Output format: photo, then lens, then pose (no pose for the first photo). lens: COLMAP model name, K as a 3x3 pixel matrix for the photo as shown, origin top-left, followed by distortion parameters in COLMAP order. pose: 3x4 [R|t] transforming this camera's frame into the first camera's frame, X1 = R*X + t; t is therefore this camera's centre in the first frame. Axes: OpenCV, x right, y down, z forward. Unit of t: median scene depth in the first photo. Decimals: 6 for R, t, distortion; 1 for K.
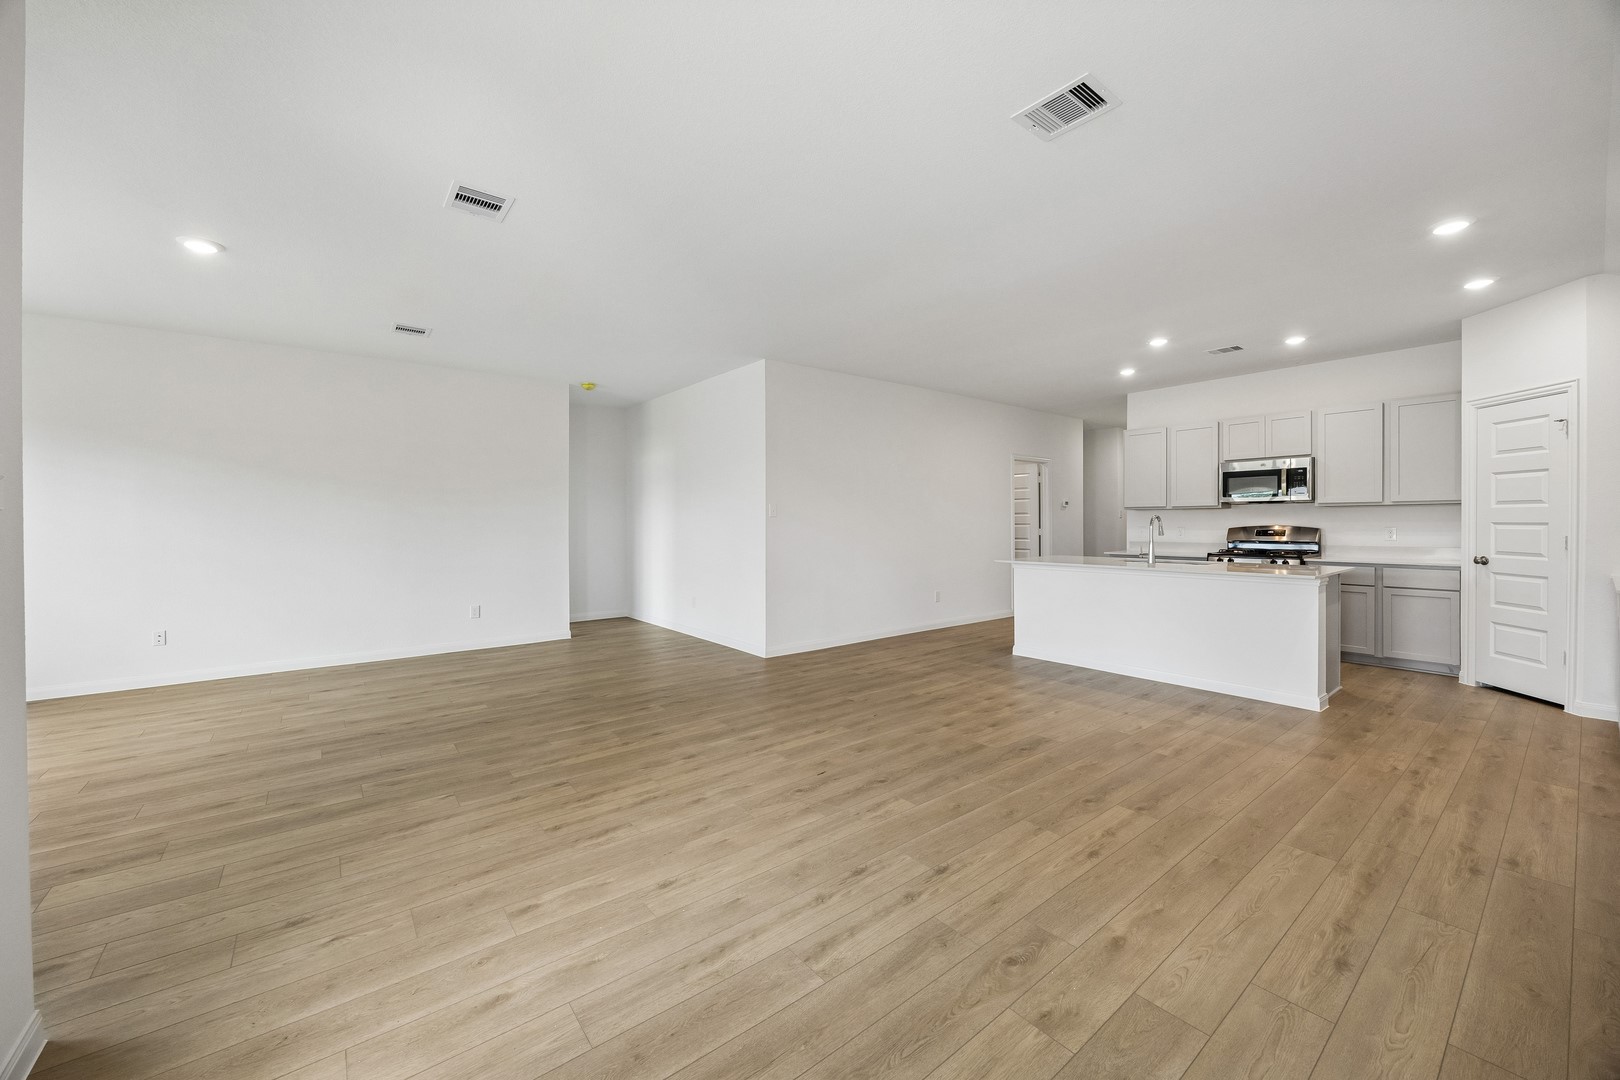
lens RADIAL K [[620.8, 0, 805.0], [0, 620.8, 524.1], [0, 0, 1]] dist [-0.001168, -0.000501]
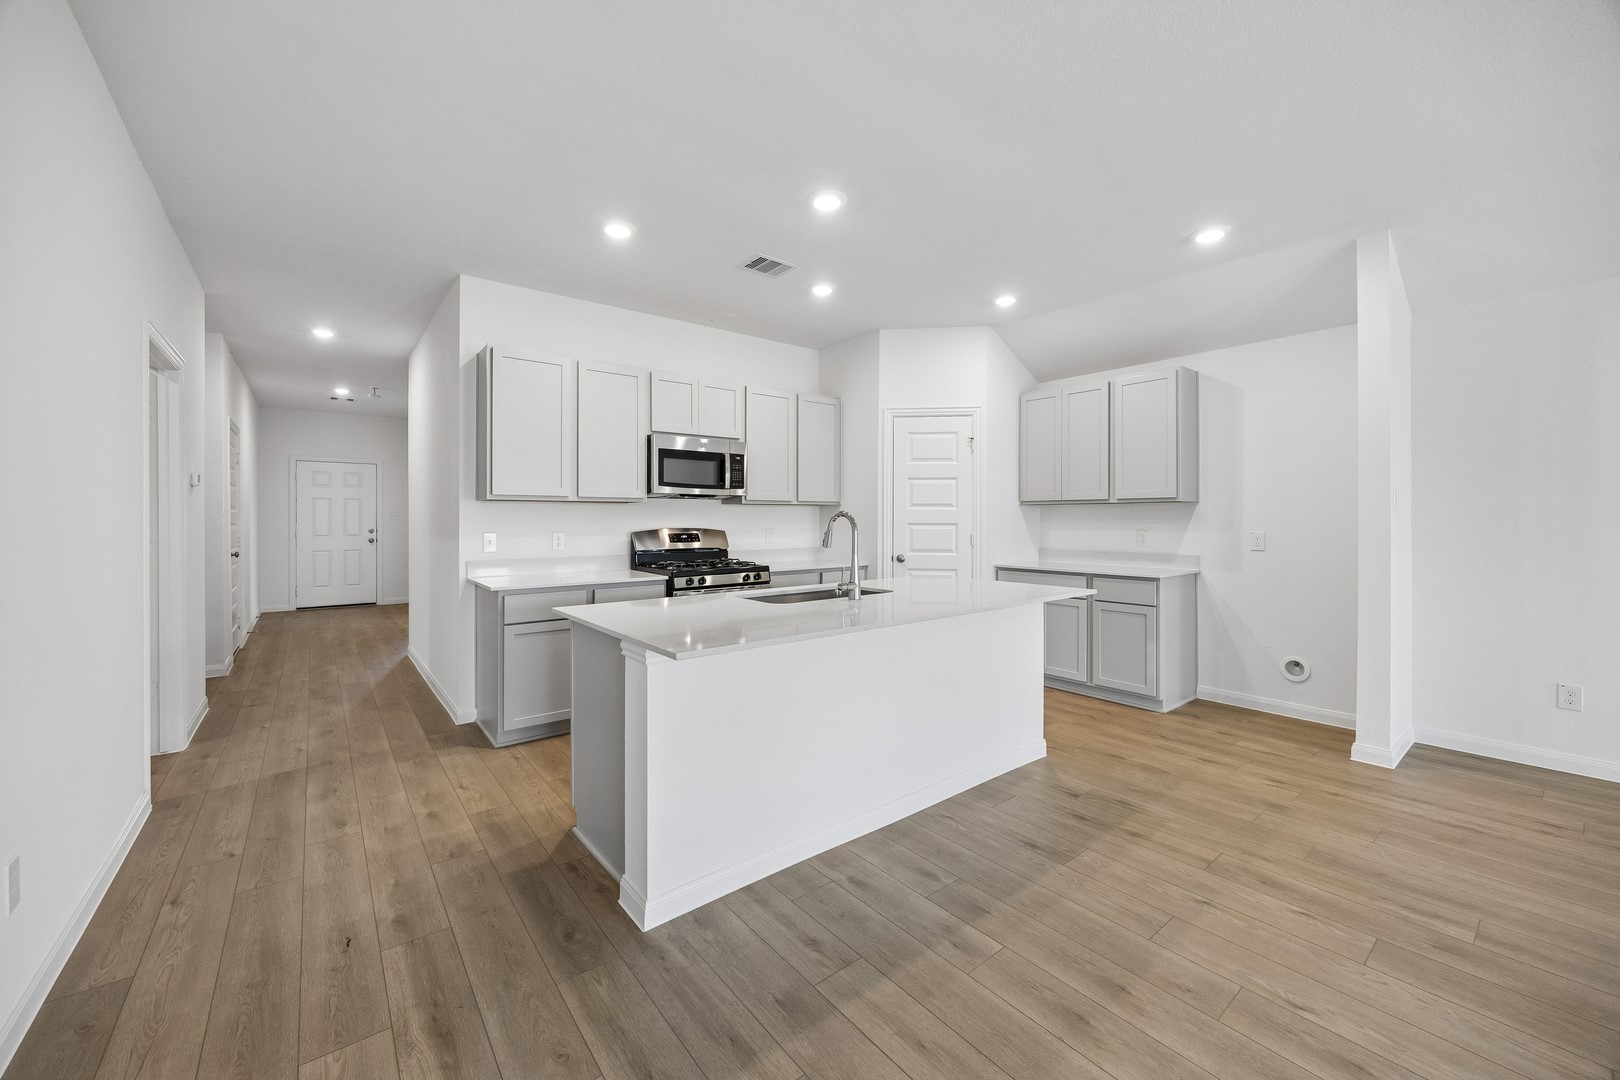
lens RADIAL K [[625.3, 0, 804.6], [0, 625.3, 517.2], [0, 0, 1]] dist [-0.000738, -0.000004]
pose [[-0.004110, 0.006816, 0.999968, 0.006903], [0.005086, 0.999964, -0.006795, -0.006088], [-0.999979, 0.005058, -0.004145, 1.127541]]
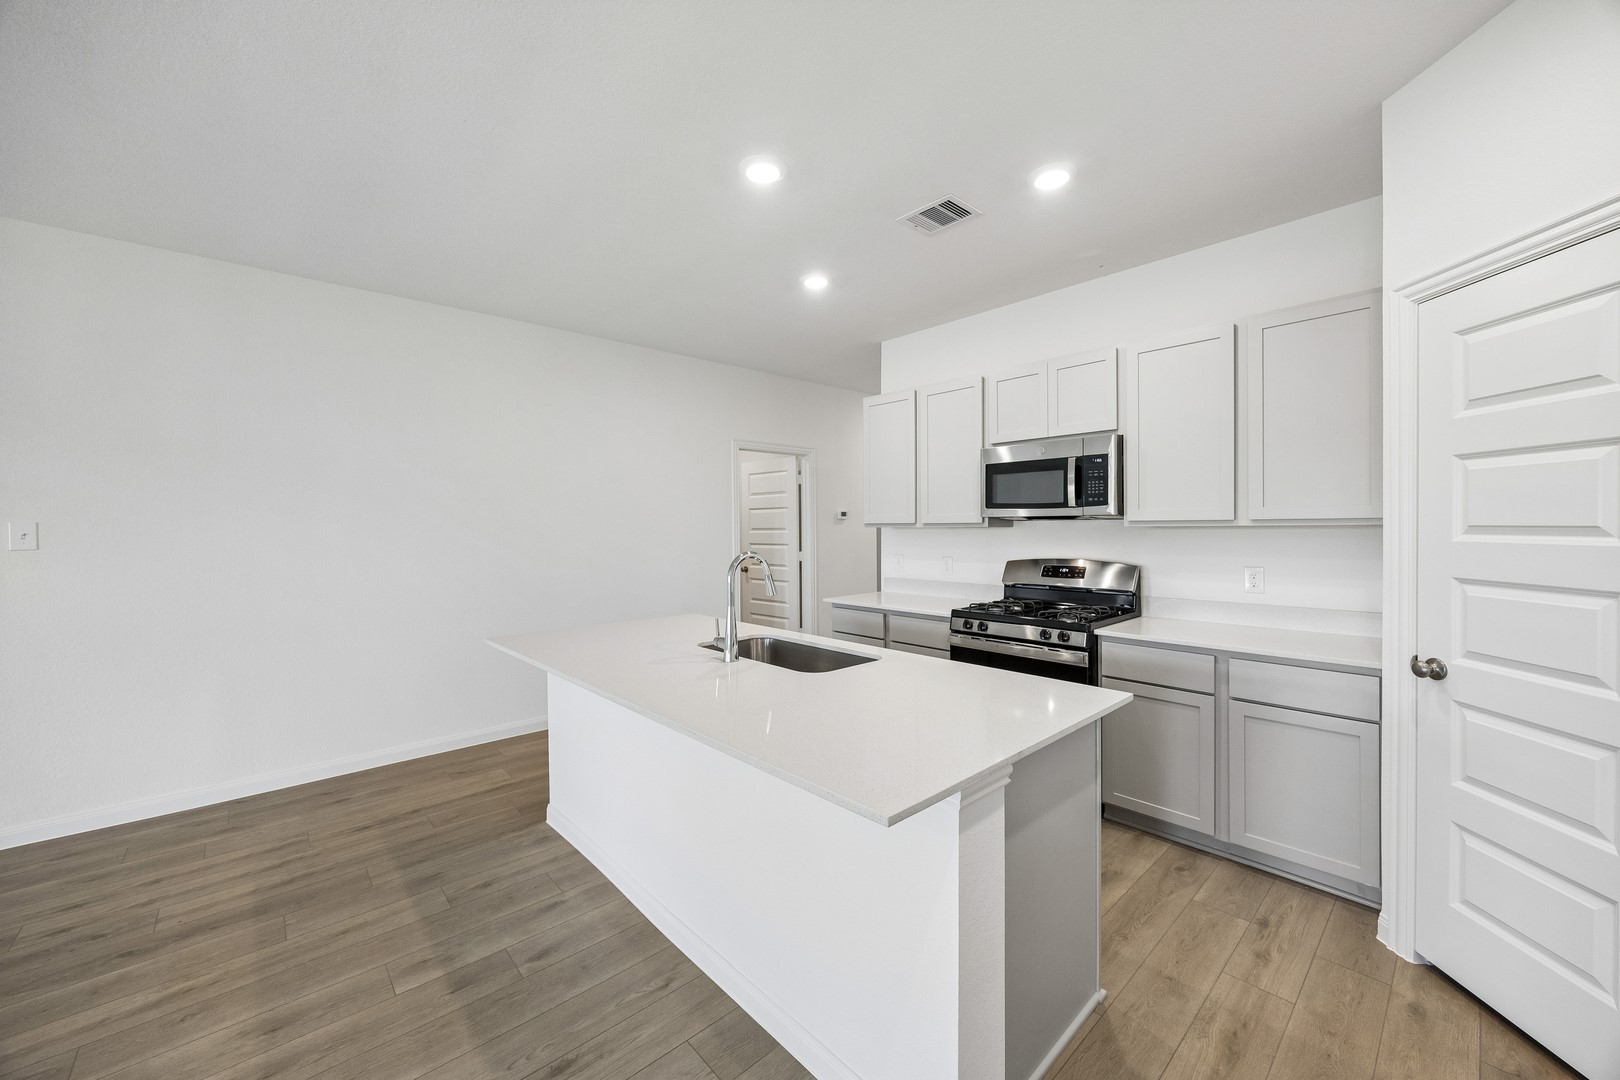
lens RADIAL K [[619.8, 0, 805.7], [0, 619.8, 529.8], [0, 0, 1]] dist [-0.000213, -0.000412]
pose [[0.997591, -0.001136, 0.069364, 0.627786], [0.001039, 0.999998, 0.001428, -0.033263], [-0.069365, -0.001353, 0.997590, 0.596972]]
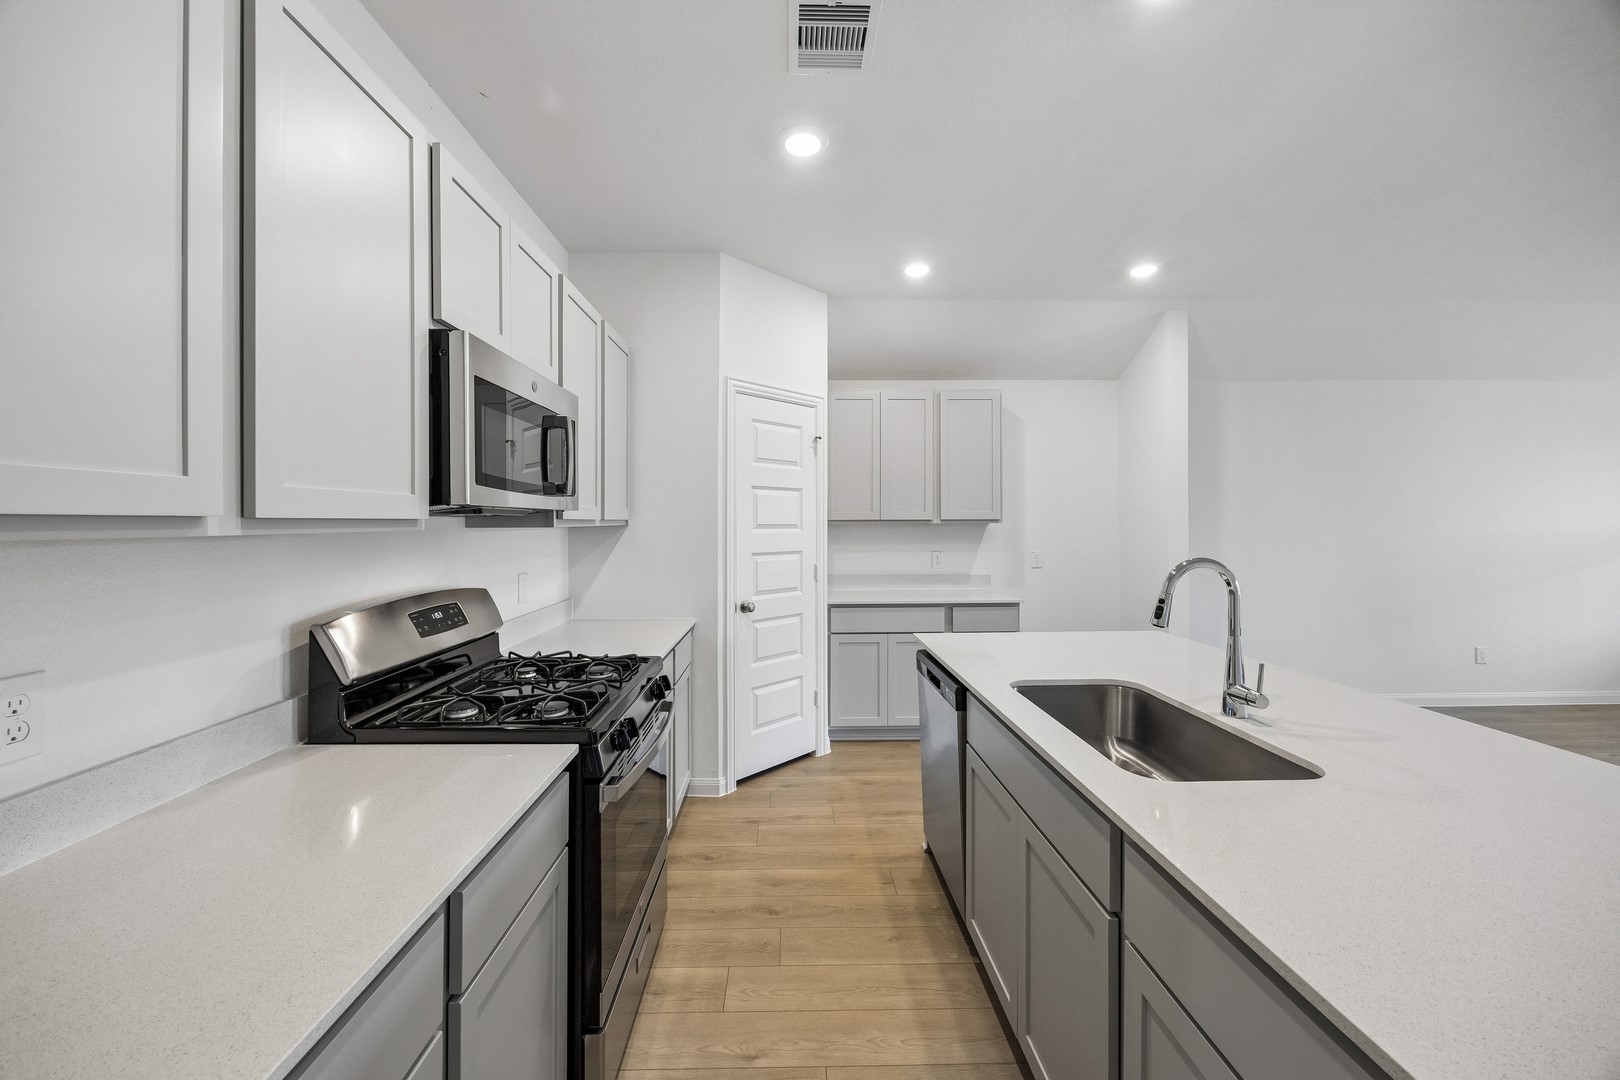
lens RADIAL K [[620.8, 0, 805.0], [0, 620.8, 524.1], [0, 0, 1]] dist [-0.001168, -0.000501]
pose [[-0.801136, 0.006879, 0.598442, 0.587300], [0.010554, 0.999941, 0.002634, -0.036784], [-0.598389, 0.008426, -0.801162, 1.477362]]
